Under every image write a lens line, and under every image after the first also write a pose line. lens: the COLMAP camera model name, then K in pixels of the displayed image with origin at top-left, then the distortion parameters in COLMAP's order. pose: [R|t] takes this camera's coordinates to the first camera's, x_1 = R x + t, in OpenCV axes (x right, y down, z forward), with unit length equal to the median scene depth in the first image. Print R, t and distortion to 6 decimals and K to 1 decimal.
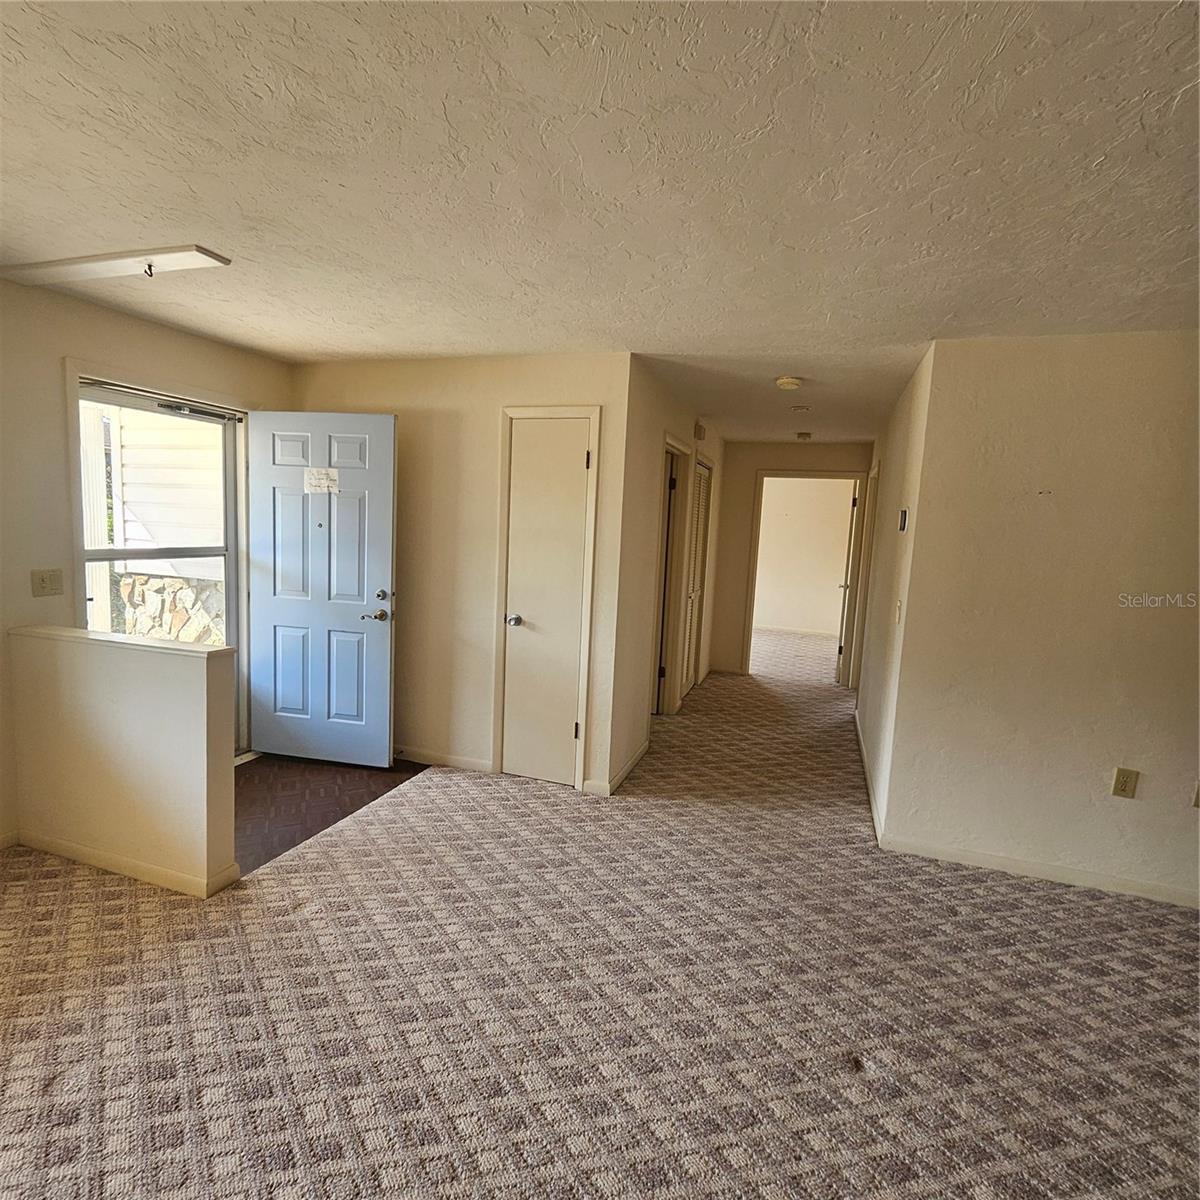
lens RADIAL K [[676.3, 0, 620.6], [0, 676.3, 570.3], [0, 0, 1]] dist [0.011482, -0.001138]
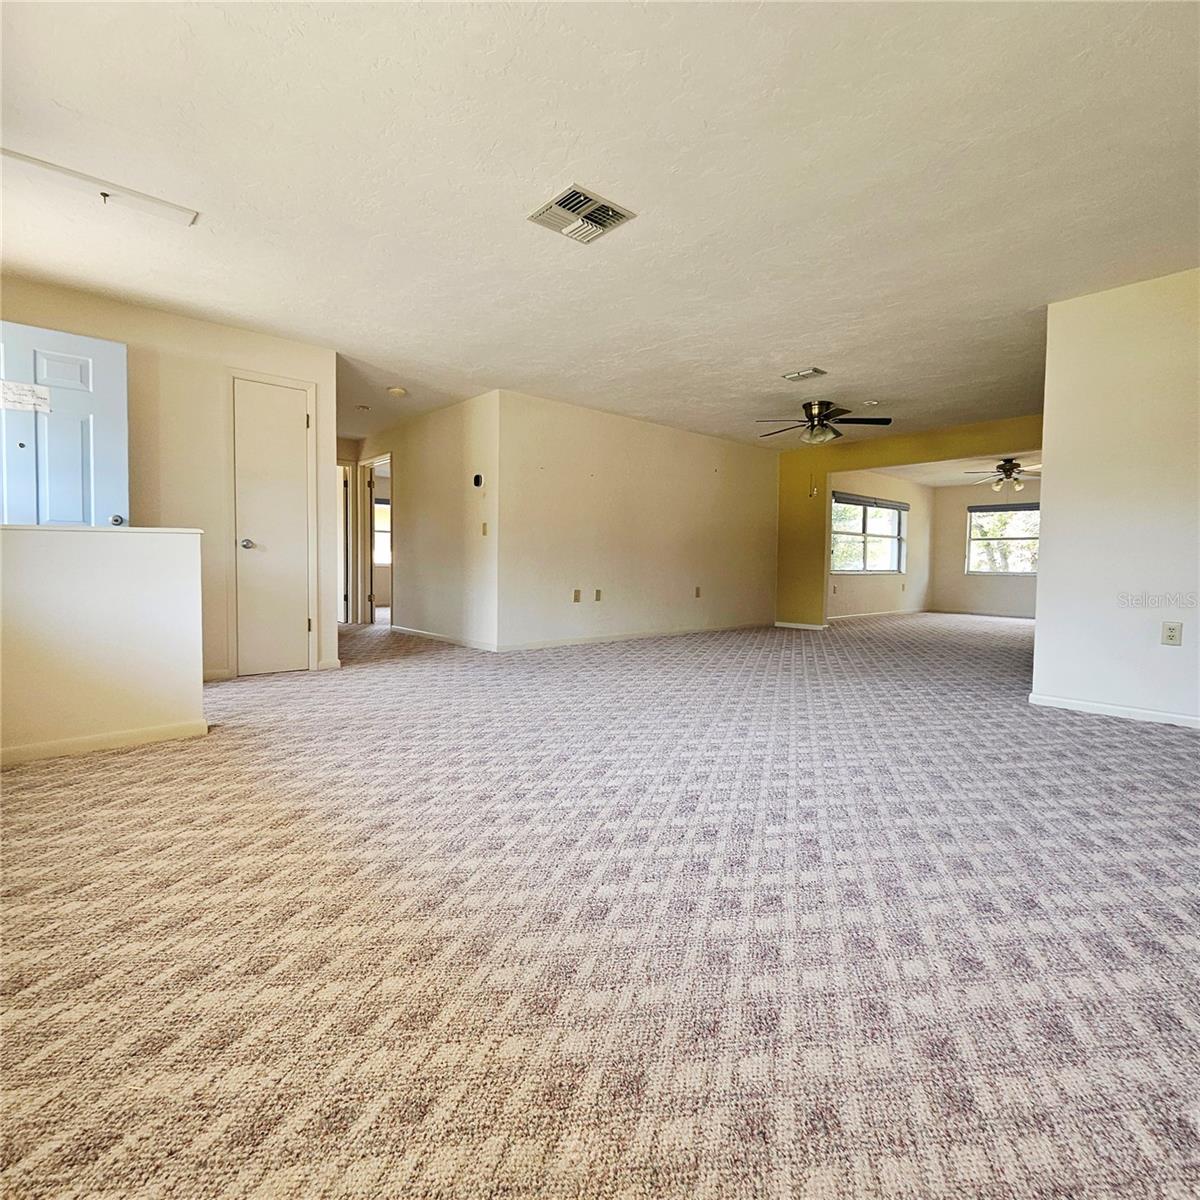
lens RADIAL K [[628.6, 0, 599.3], [0, 628.6, 595.3], [0, 0, 1]] dist [0.016565, -0.006384]
pose [[0.498294, -0.085195, 0.862812, -0.822261], [0.084616, 0.995188, 0.049399, 0.162876], [-0.862869, 0.048393, 0.503105, -0.106907]]
